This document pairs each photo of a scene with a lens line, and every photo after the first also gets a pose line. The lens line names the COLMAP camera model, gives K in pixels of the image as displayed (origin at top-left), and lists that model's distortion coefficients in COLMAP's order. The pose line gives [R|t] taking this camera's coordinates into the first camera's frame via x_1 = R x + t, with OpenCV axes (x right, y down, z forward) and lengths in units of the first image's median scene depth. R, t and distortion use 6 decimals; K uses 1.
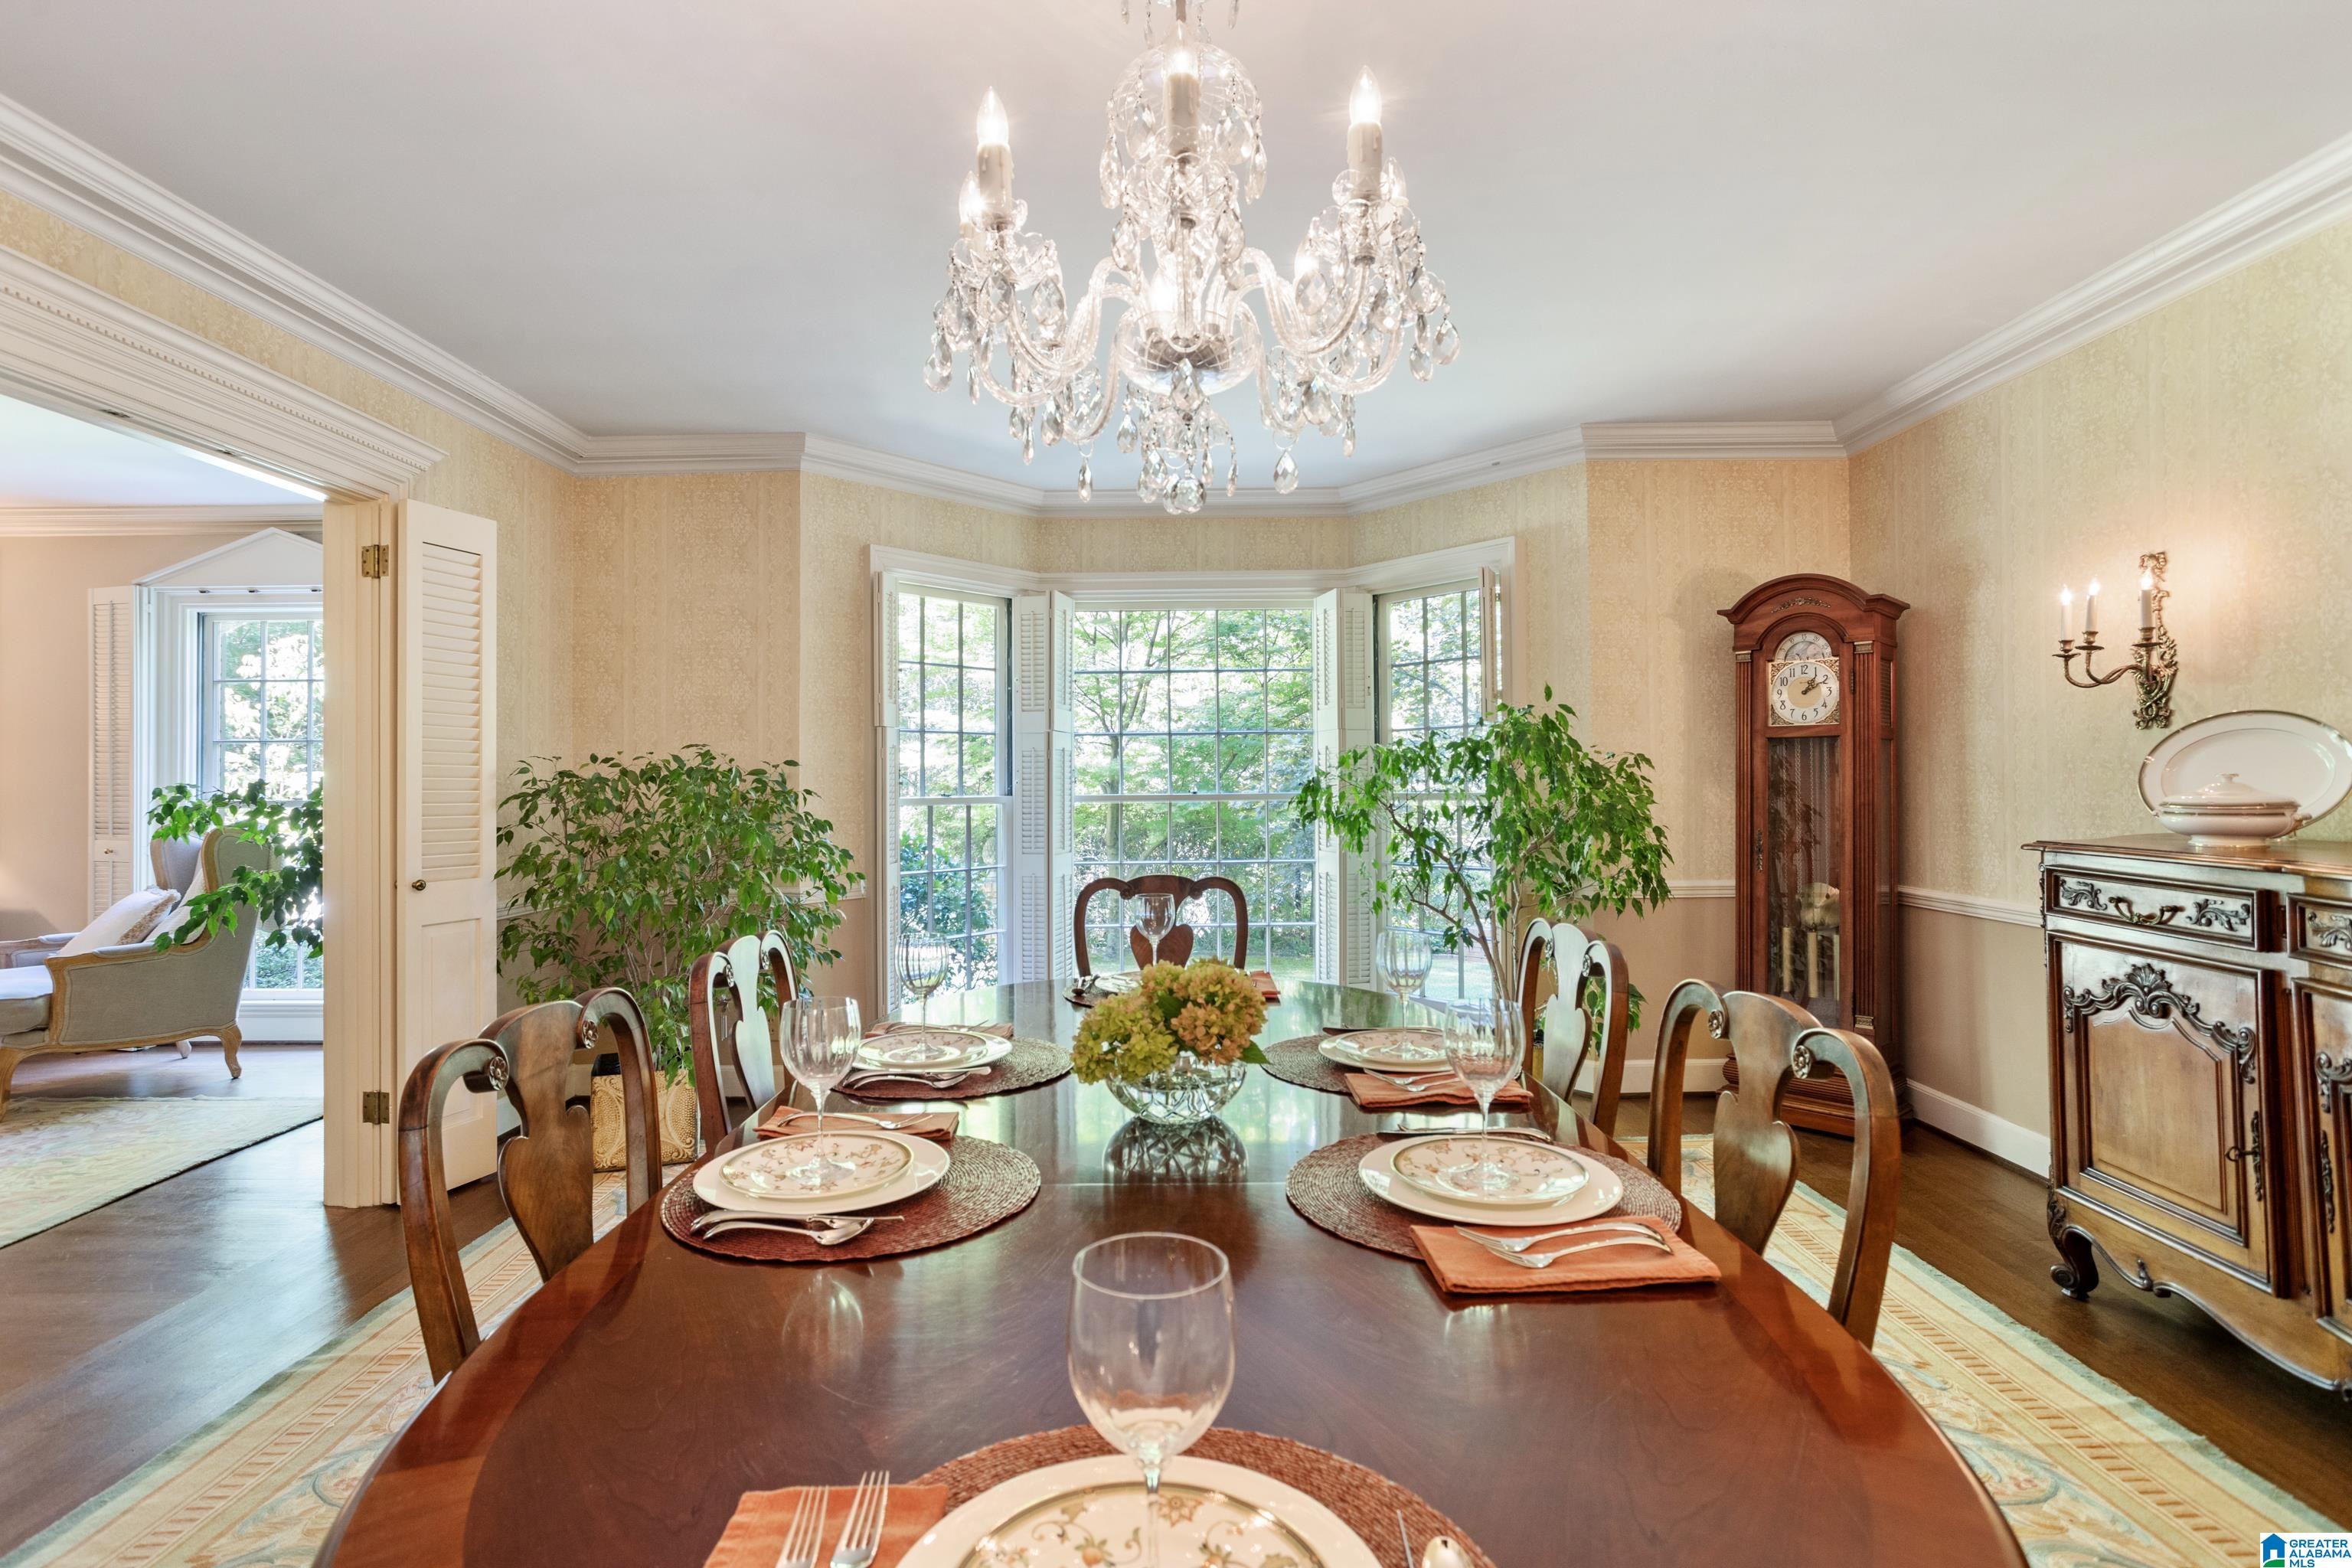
lens RADIAL K [[1158.4, 0, 1166.6], [0, 1158.4, 780.3], [0, 0, 1]] dist [-0.021675, 0.010013]
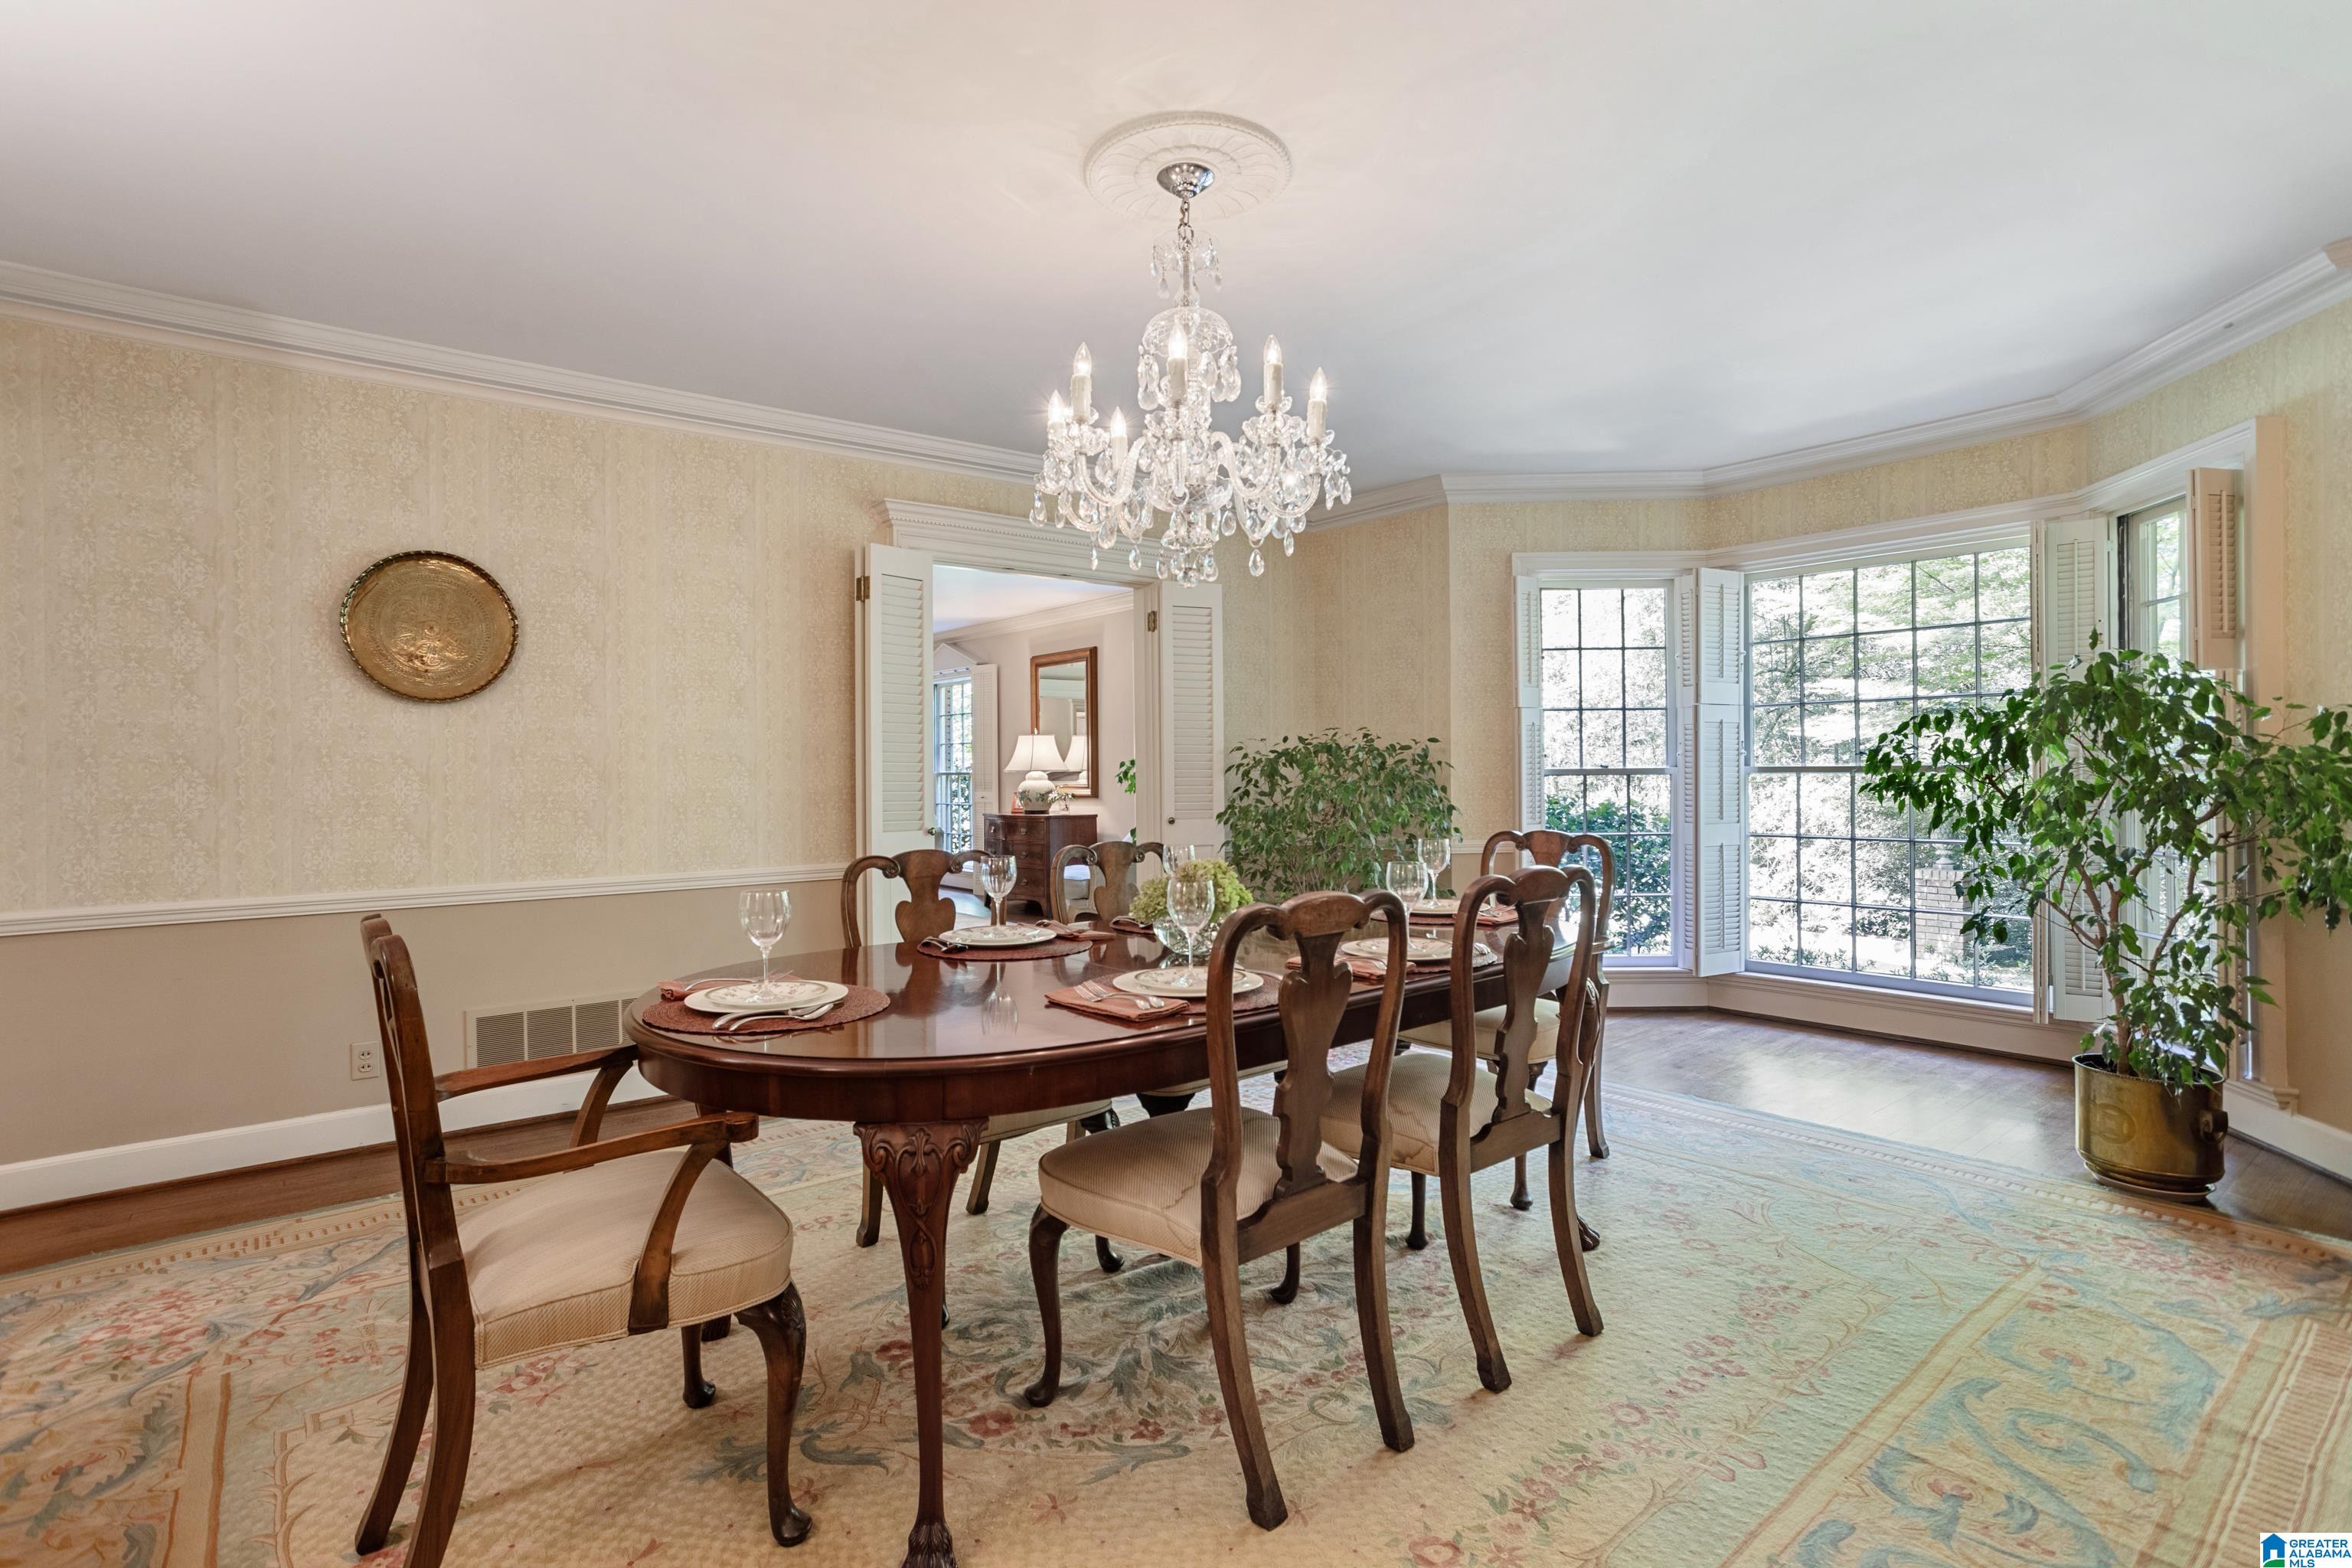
lens RADIAL K [[1158.4, 0, 1178.6], [0, 1158.4, 775.0], [0, 0, 1]] dist [-0.021675, 0.010013]
pose [[0.625465, 0.005456, -0.780233, 0.465337], [0.002322, 0.999958, 0.008853, 0.010674], [0.780249, -0.007349, 0.625426, -0.000406]]
